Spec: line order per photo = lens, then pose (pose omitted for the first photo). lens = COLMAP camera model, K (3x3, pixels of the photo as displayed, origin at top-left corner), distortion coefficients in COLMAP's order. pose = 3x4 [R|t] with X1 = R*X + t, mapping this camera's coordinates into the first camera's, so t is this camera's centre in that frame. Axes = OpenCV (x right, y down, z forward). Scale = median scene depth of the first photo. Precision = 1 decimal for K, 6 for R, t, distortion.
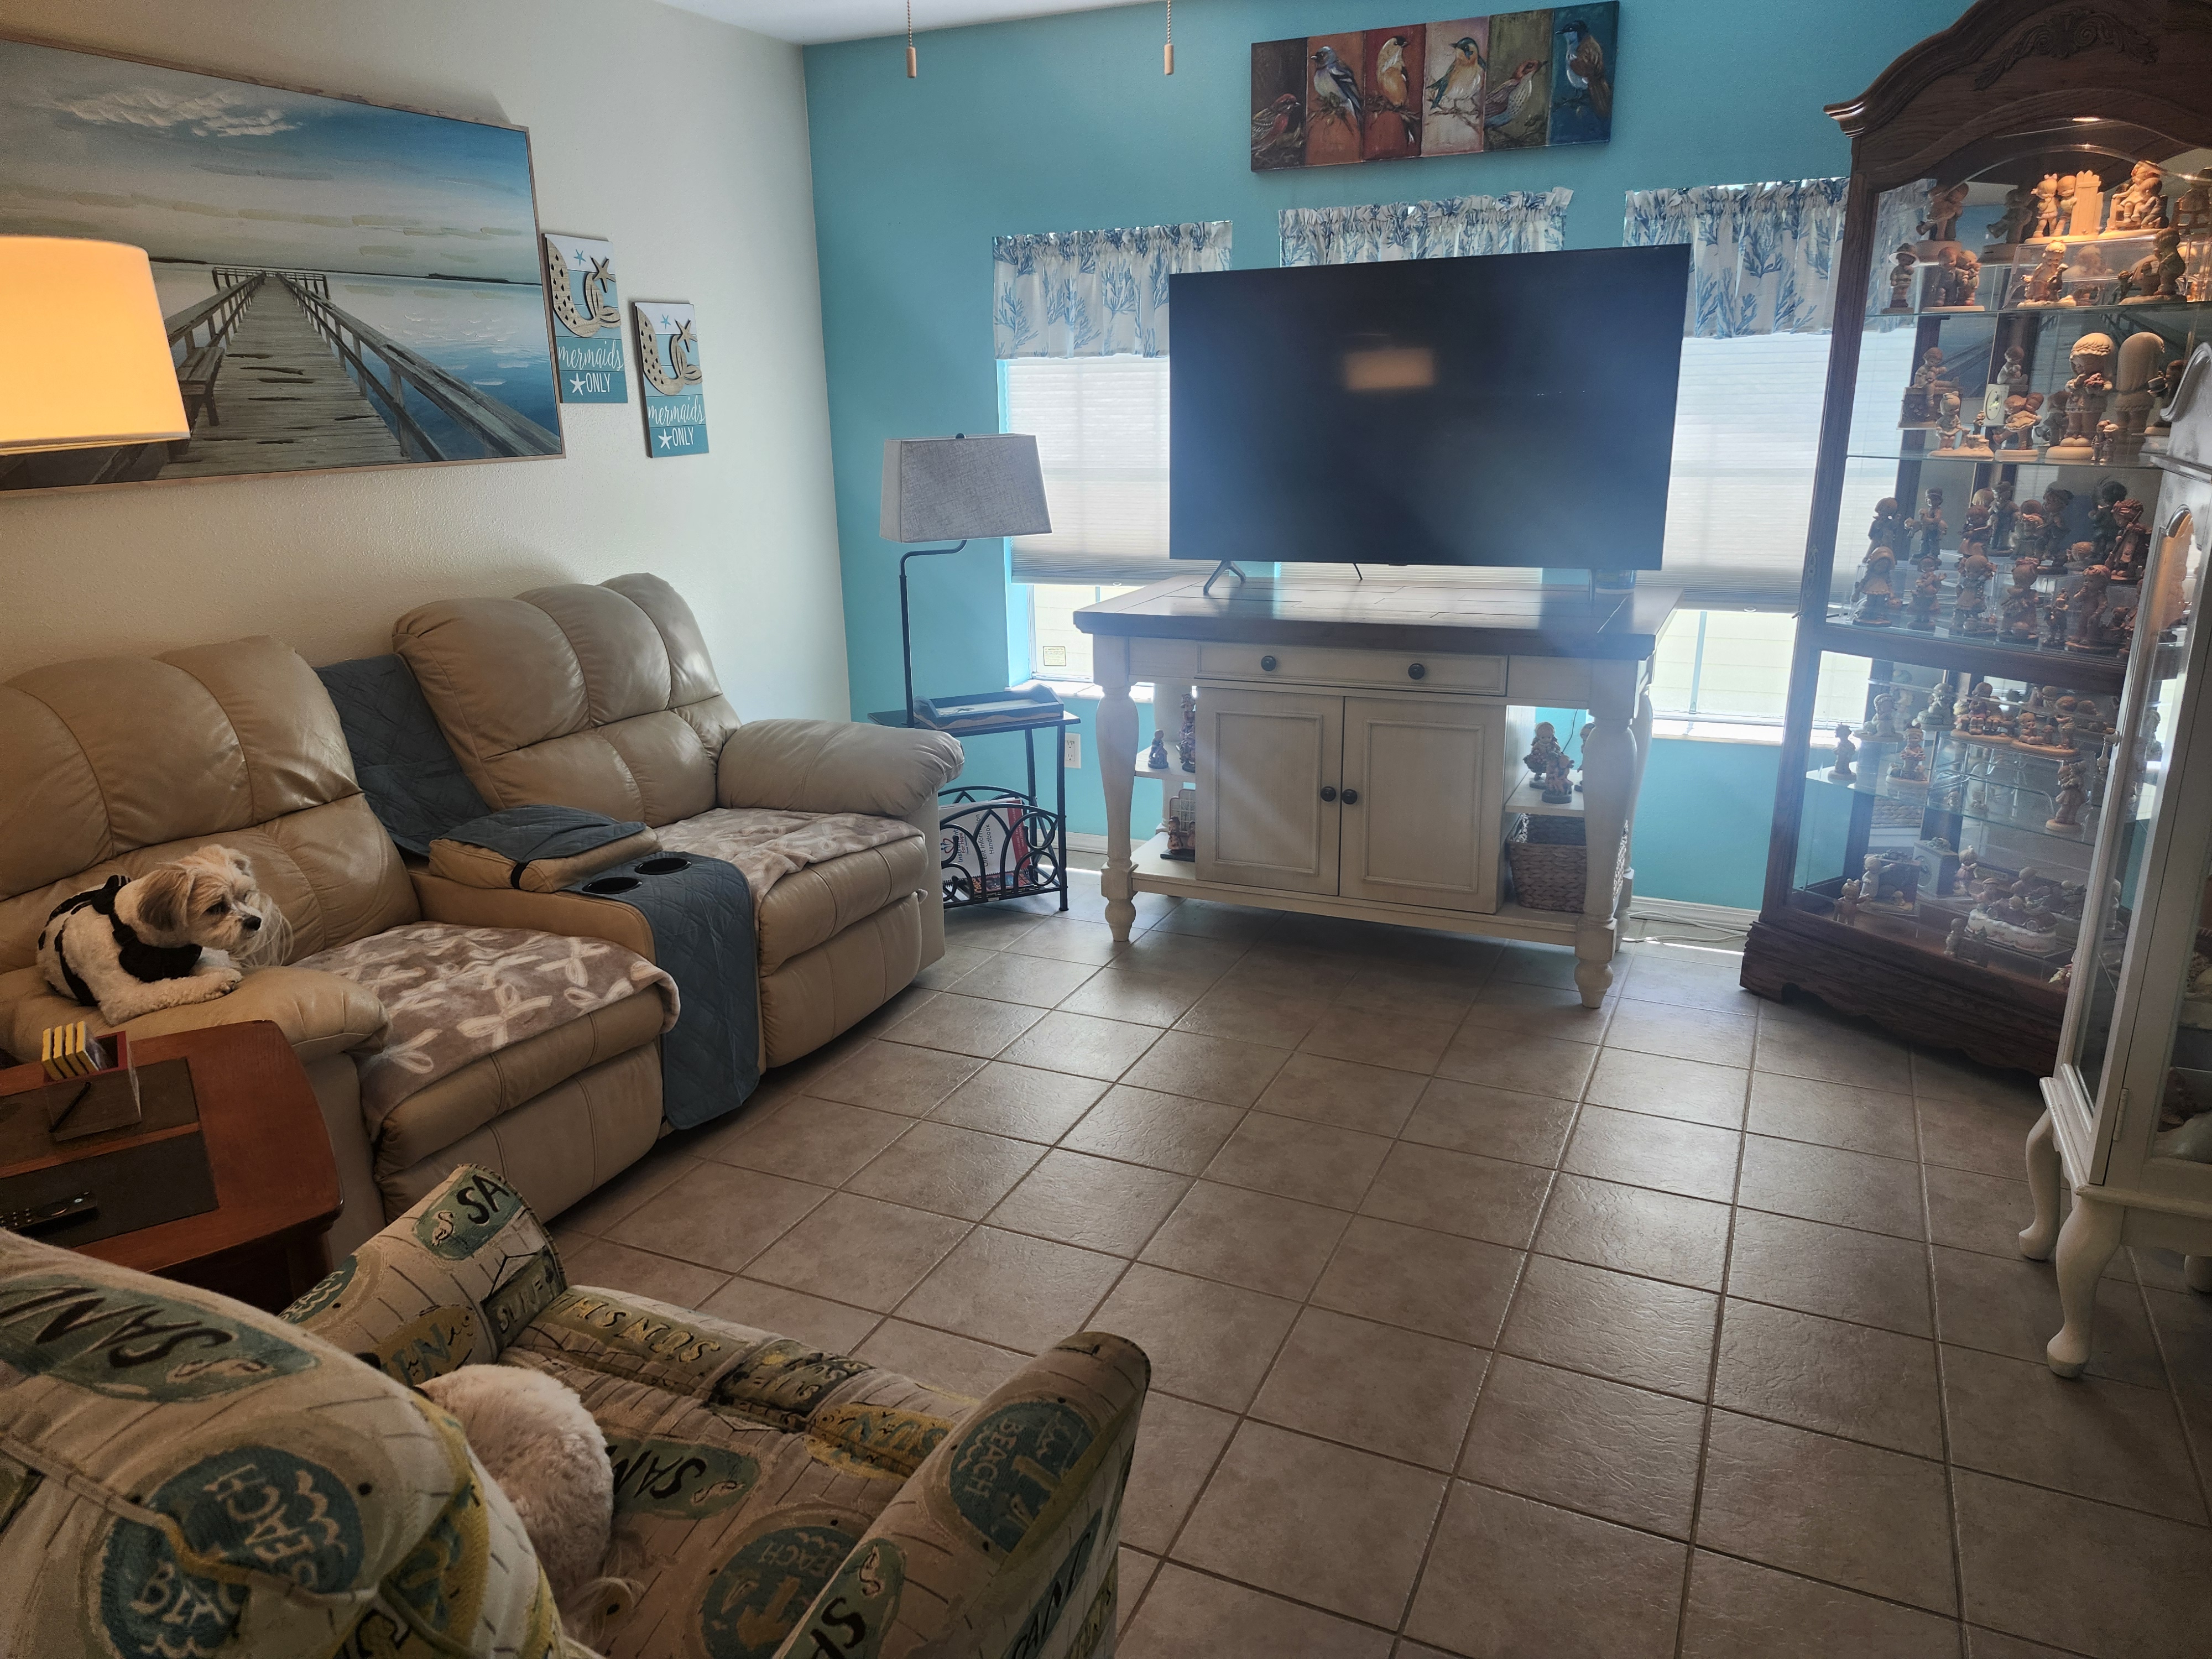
lens RADIAL K [[1551.8, 0, 1095.0], [0, 1551.8, 838.8], [0, 0, 1]] dist [0.039535, -0.038010]
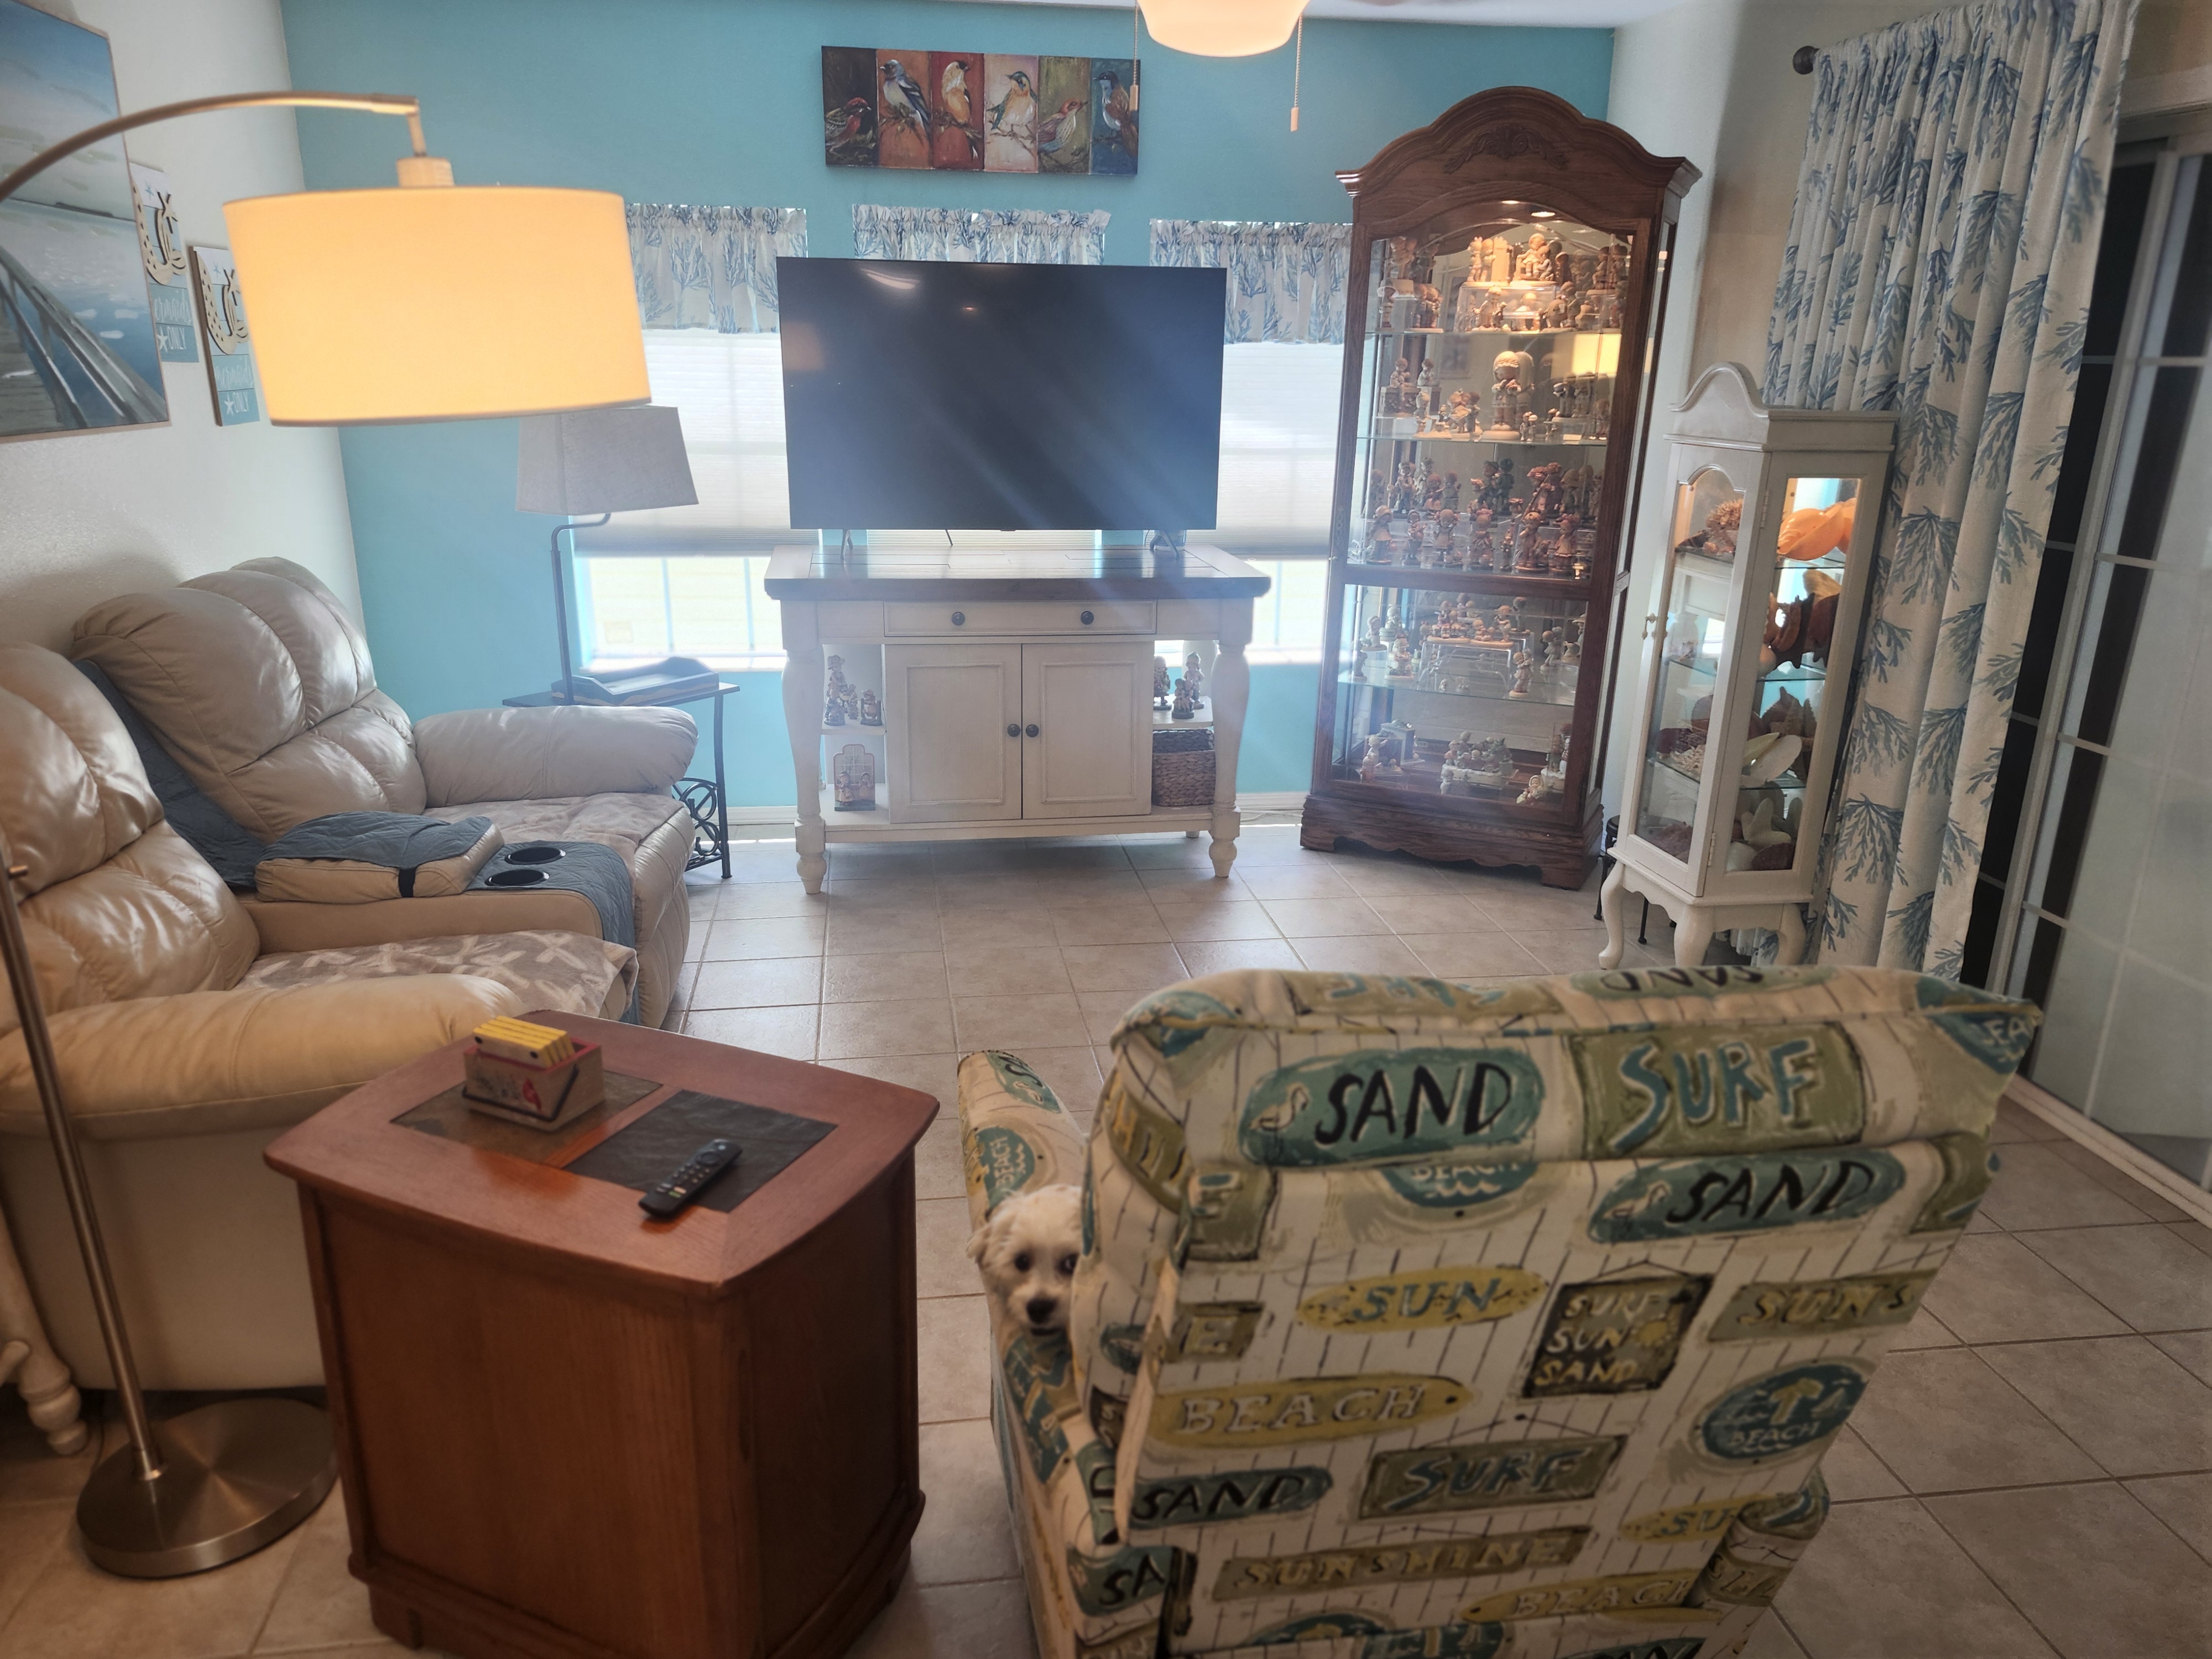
lens RADIAL K [[1548.8, 0, 1112.3], [0, 1548.8, 842.5], [0, 0, 1]] dist [0.117509, -0.161645]
pose [[0.826188, -0.135191, 0.546933, -0.423053], [0.129752, 0.990345, 0.048792, 0.007050], [-0.548249, 0.030654, 0.835753, -0.000245]]
